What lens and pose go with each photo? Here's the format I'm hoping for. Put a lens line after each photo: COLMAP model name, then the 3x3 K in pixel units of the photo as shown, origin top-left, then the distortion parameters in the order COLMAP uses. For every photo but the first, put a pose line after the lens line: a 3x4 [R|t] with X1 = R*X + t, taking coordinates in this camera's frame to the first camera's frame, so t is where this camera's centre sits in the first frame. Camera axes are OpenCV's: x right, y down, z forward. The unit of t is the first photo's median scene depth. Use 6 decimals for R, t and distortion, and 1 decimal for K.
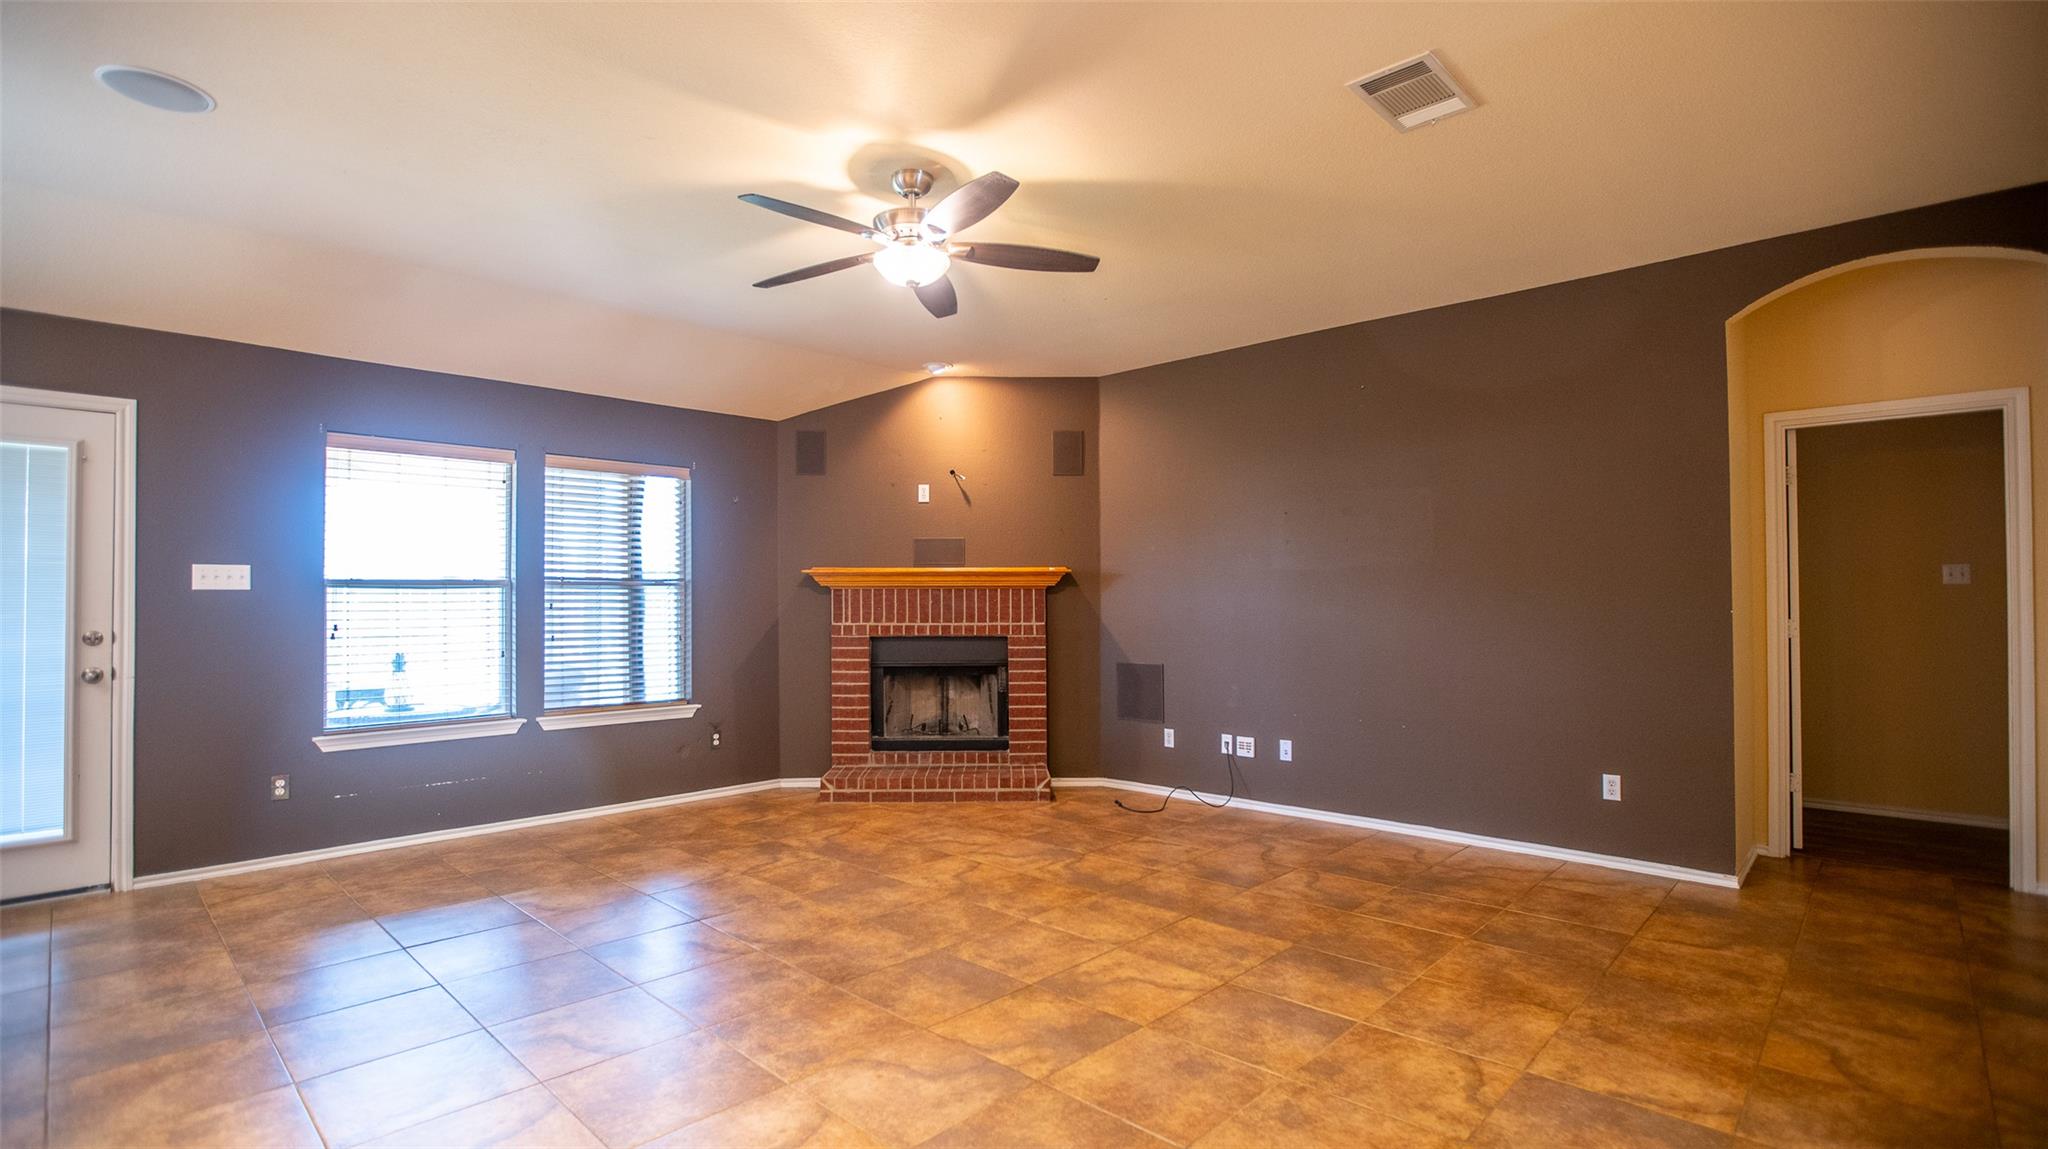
lens RADIAL K [[948.6, 0, 1022.8], [0, 948.6, 578.8], [0, 0, 1]] dist [-0.051983, 0.016472]
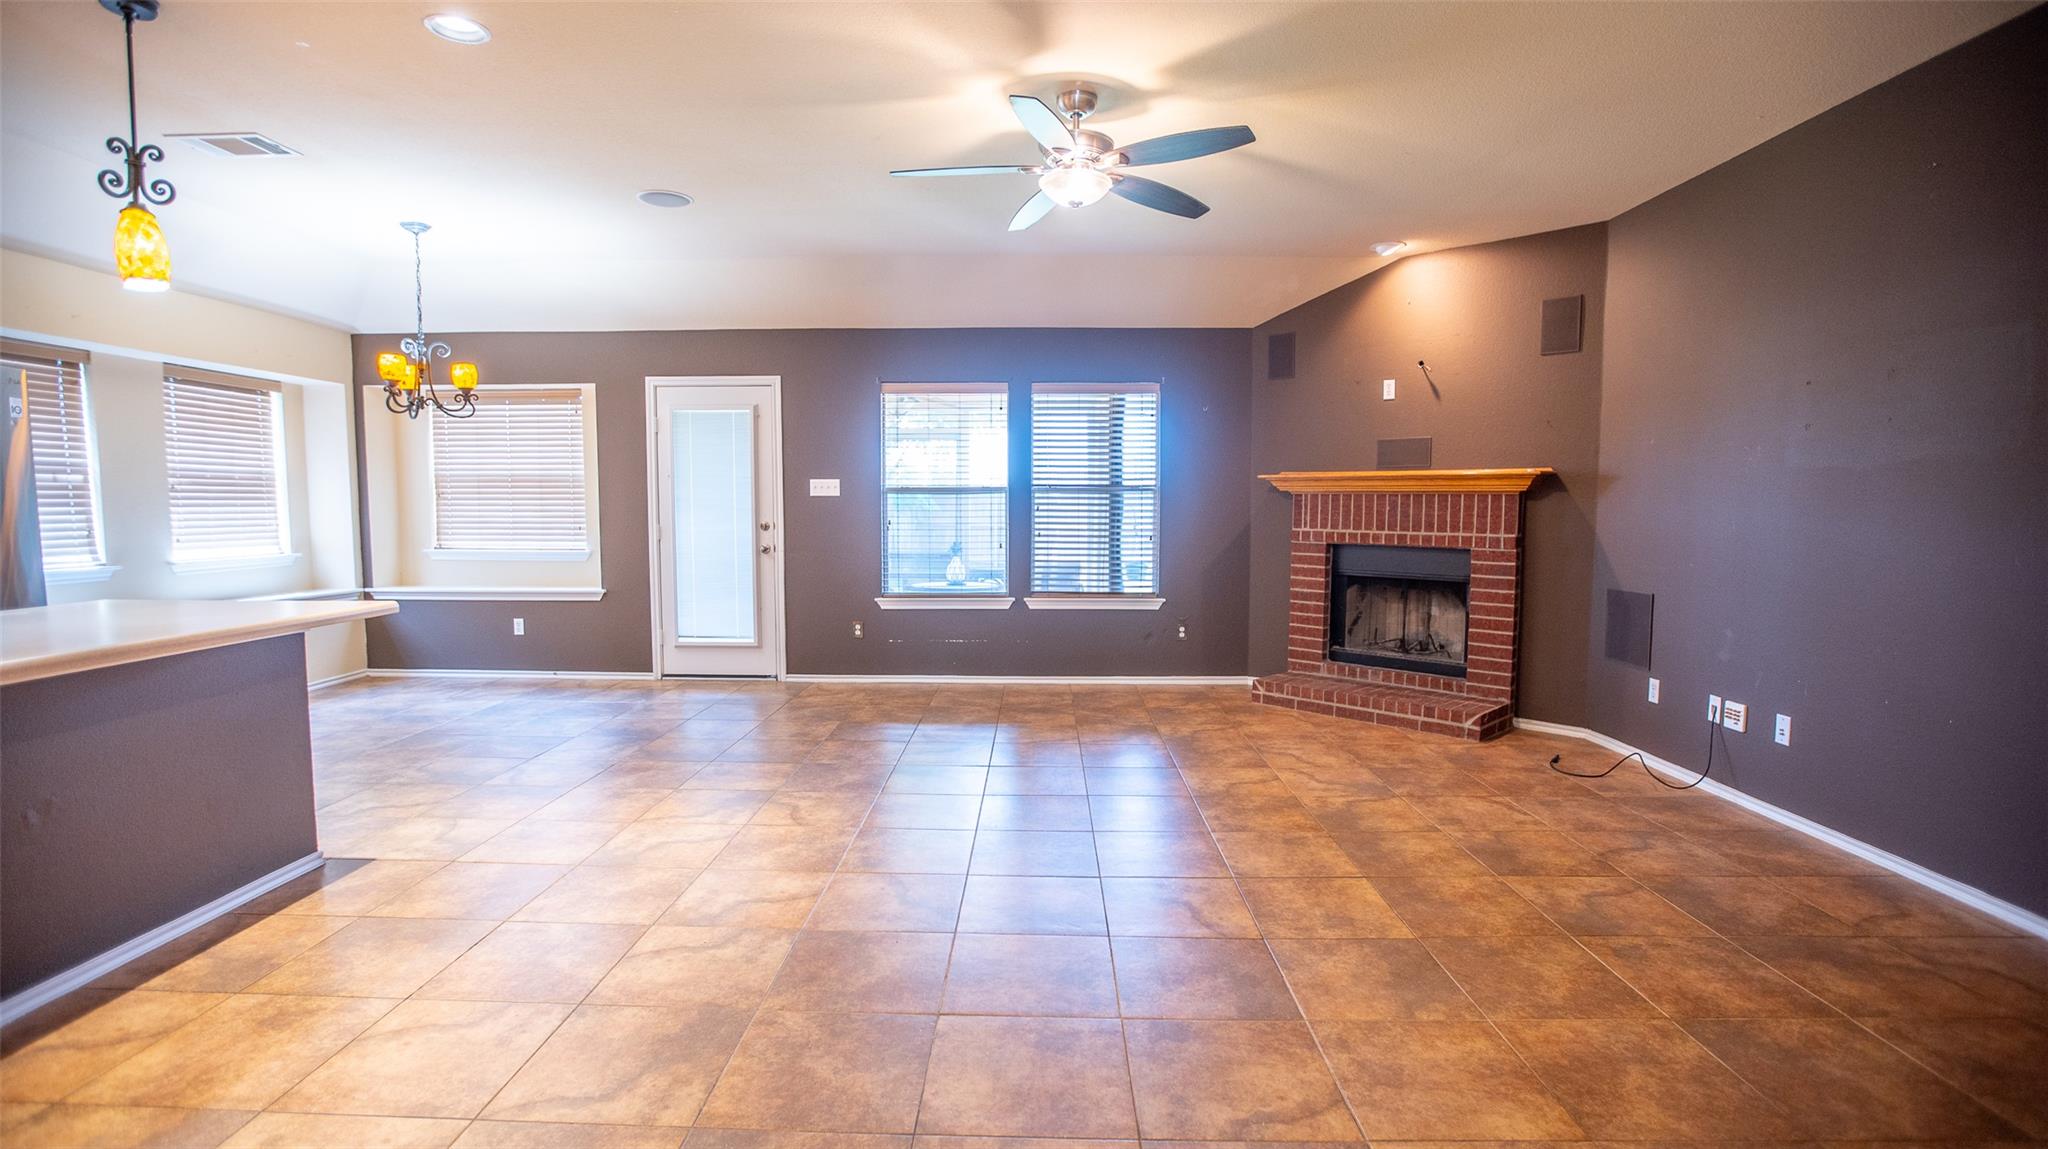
lens RADIAL K [[948.6, 0, 1027.9], [0, 948.6, 574.5], [0, 0, 1]] dist [-0.051983, 0.016472]
pose [[0.680045, 0.062197, -0.730527, 0.397648], [0.011632, 0.995354, 0.095573, -0.003540], [0.733078, -0.073492, 0.676162, 0.142689]]
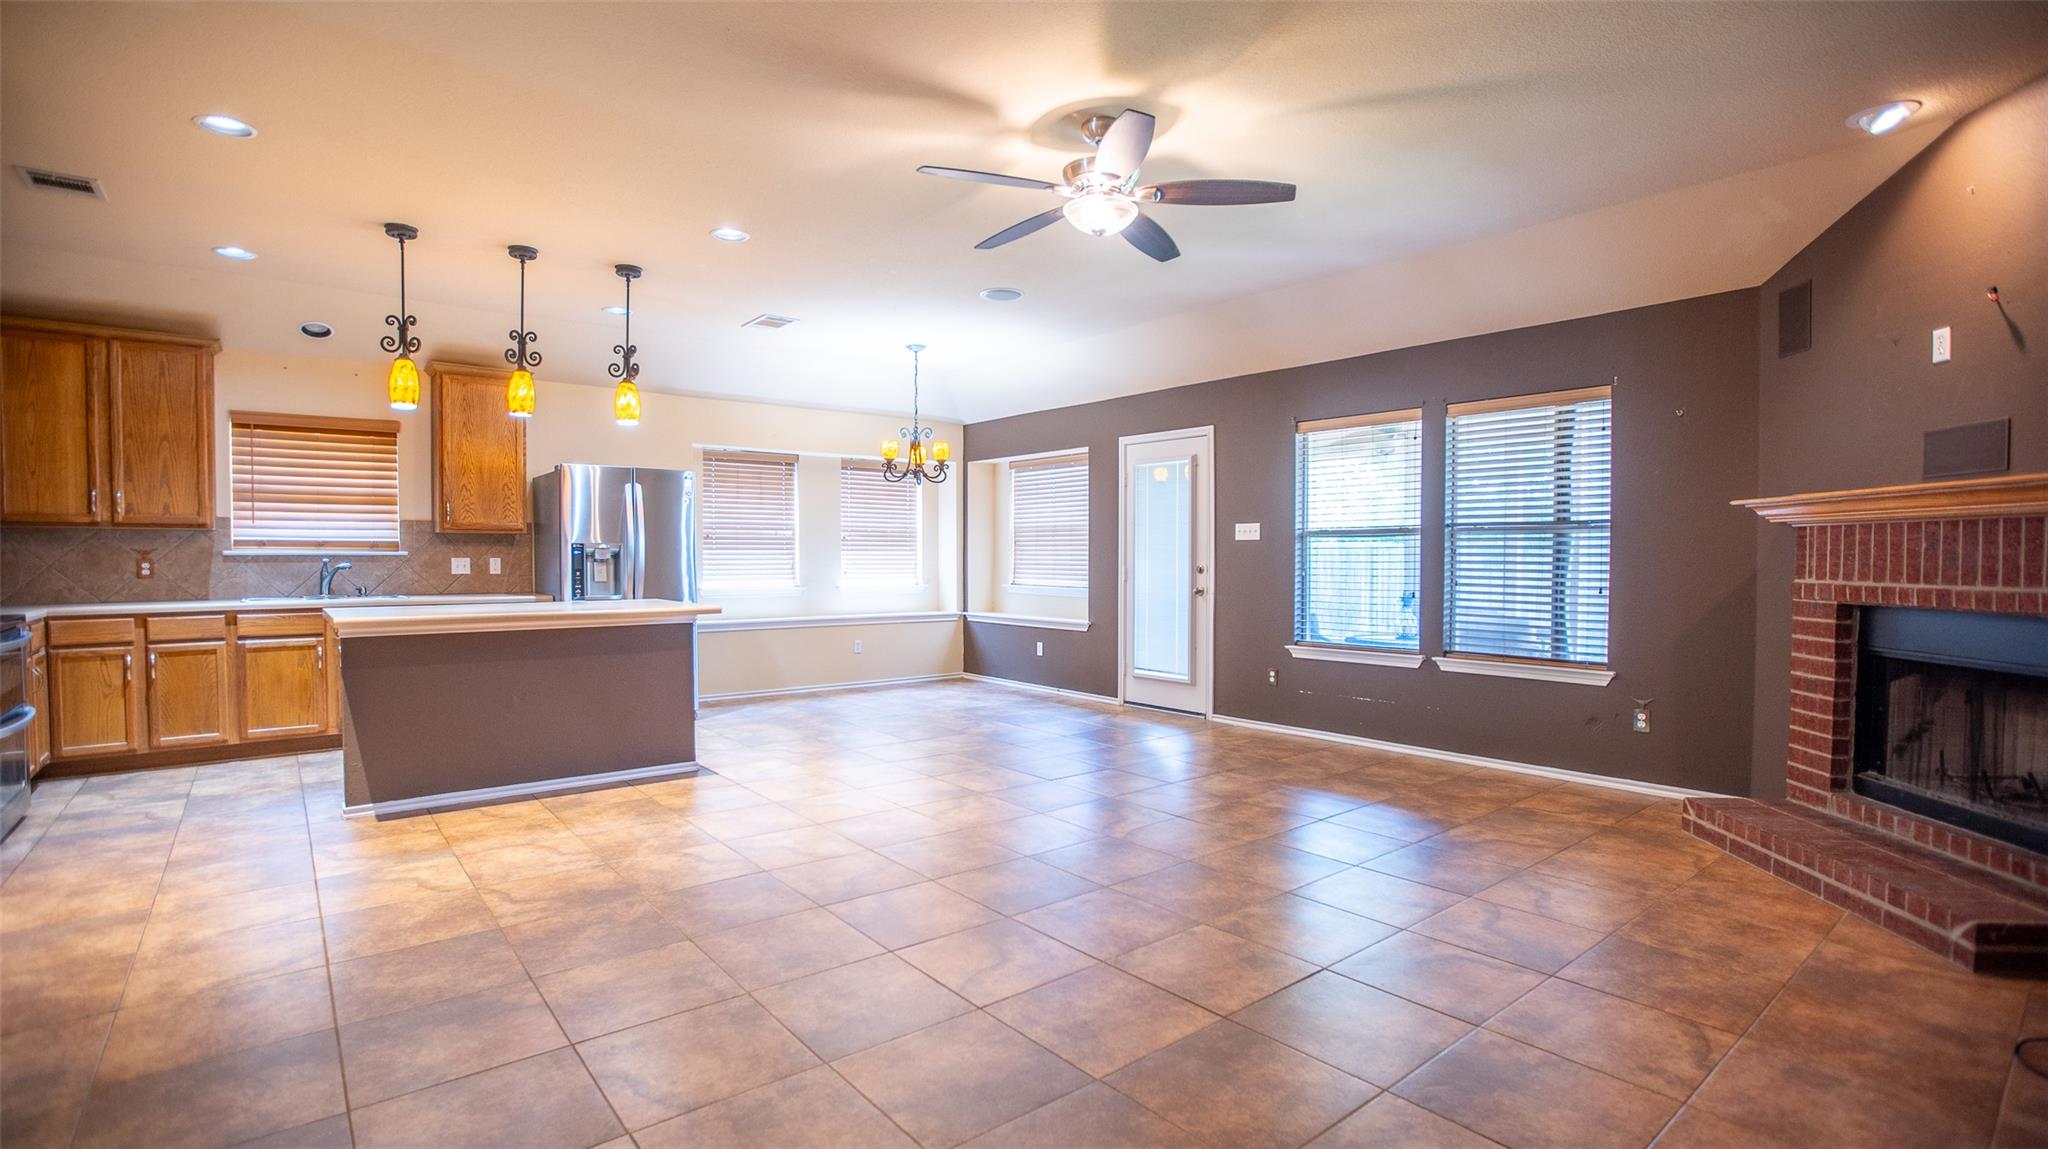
lens RADIAL K [[948.6, 0, 1027.7], [0, 948.6, 579.0], [0, 0, 1]] dist [-0.051983, 0.016472]
pose [[-0.118816, 0.028957, -0.992494, 0.573902], [0.023058, 0.999386, 0.026398, 0.020918], [0.992649, -0.019749, -0.119410, 0.650578]]
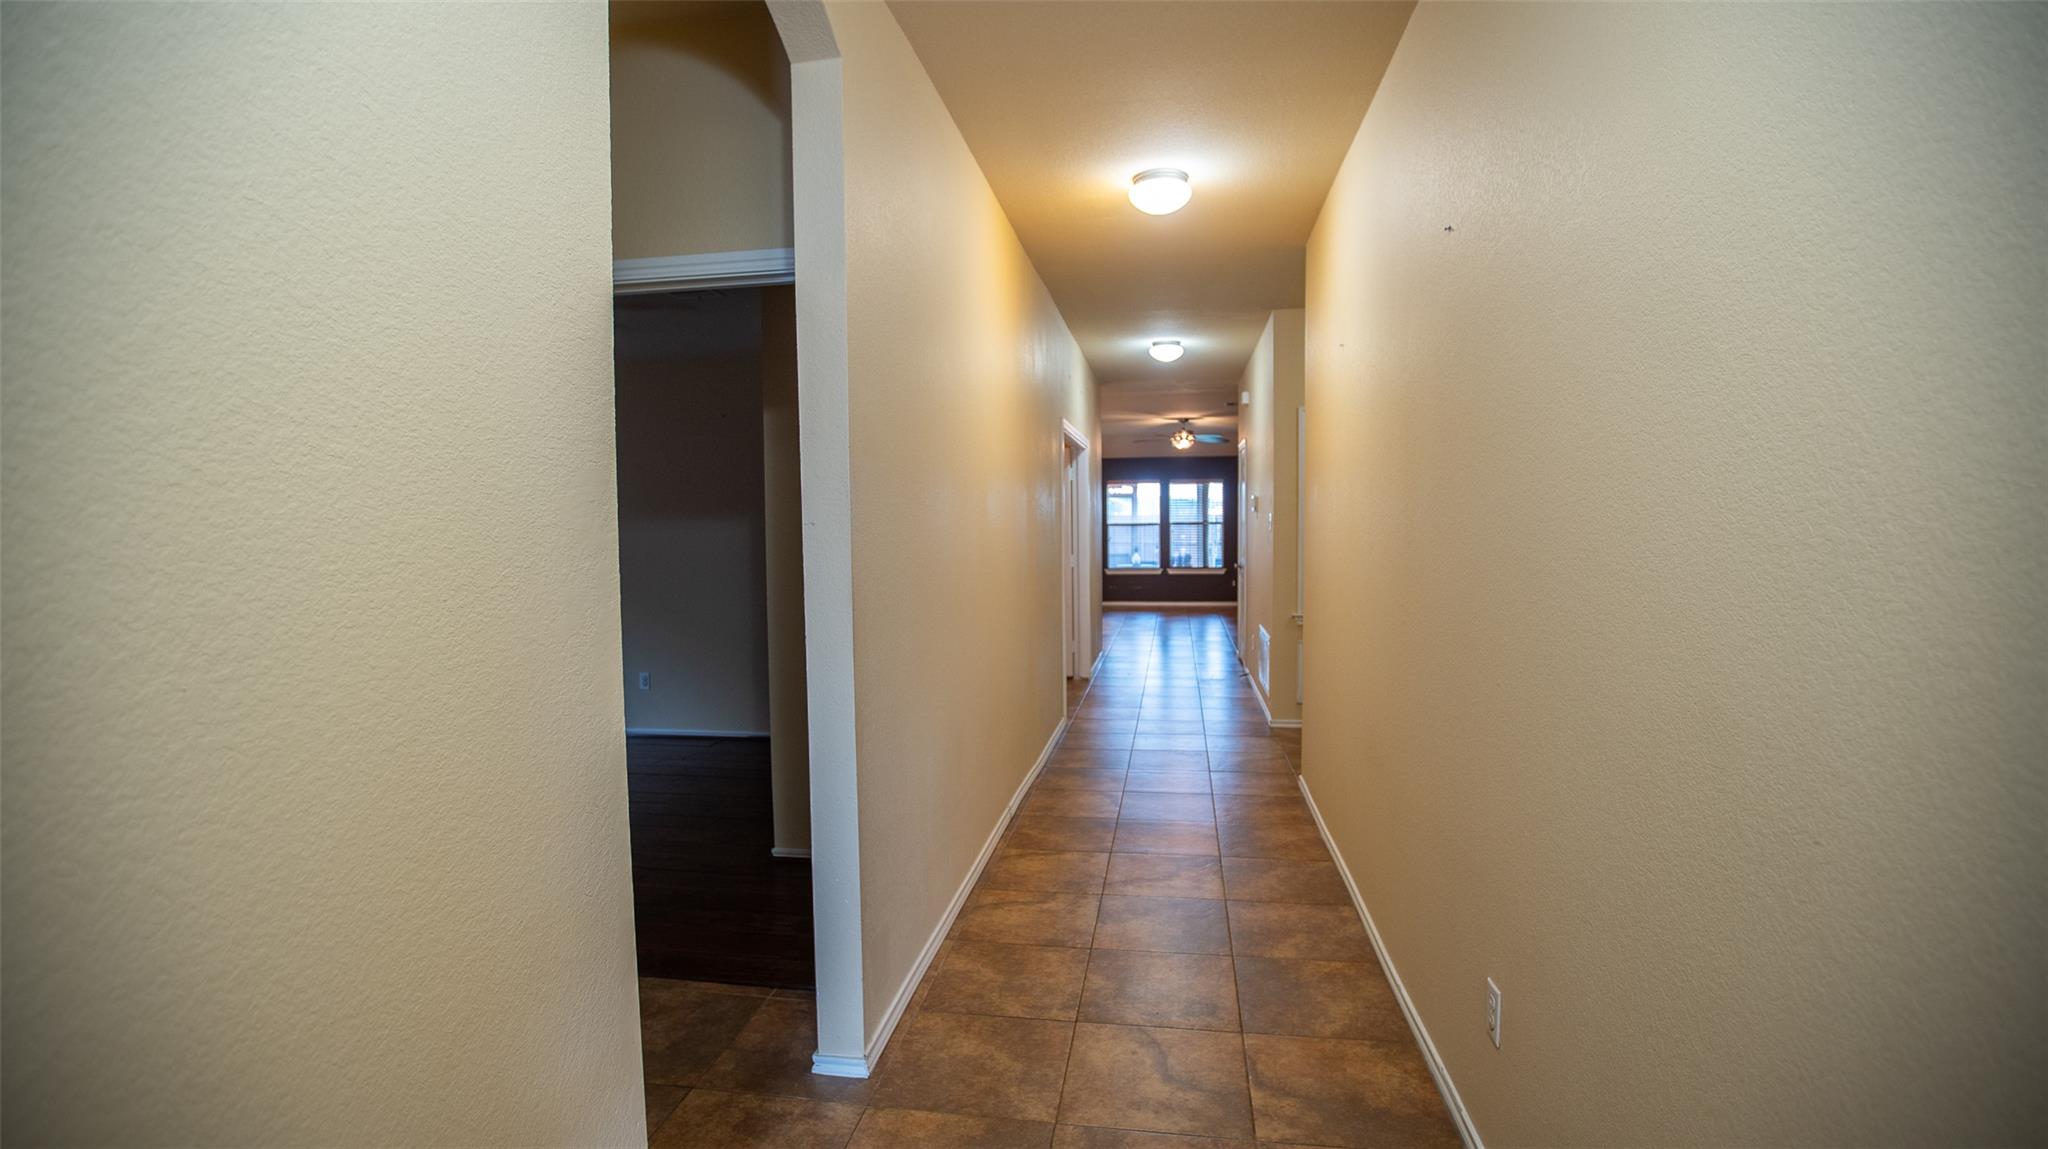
lens RADIAL K [[948.6, 0, 1022.2], [0, 948.6, 574.0], [0, 0, 1]] dist [-0.051983, 0.016472]
pose [[0.565491, 0.036242, -0.823958, 1.670338], [0.025793, 0.997768, 0.061589, -0.034306], [0.824351, -0.056081, 0.563294, -1.060462]]
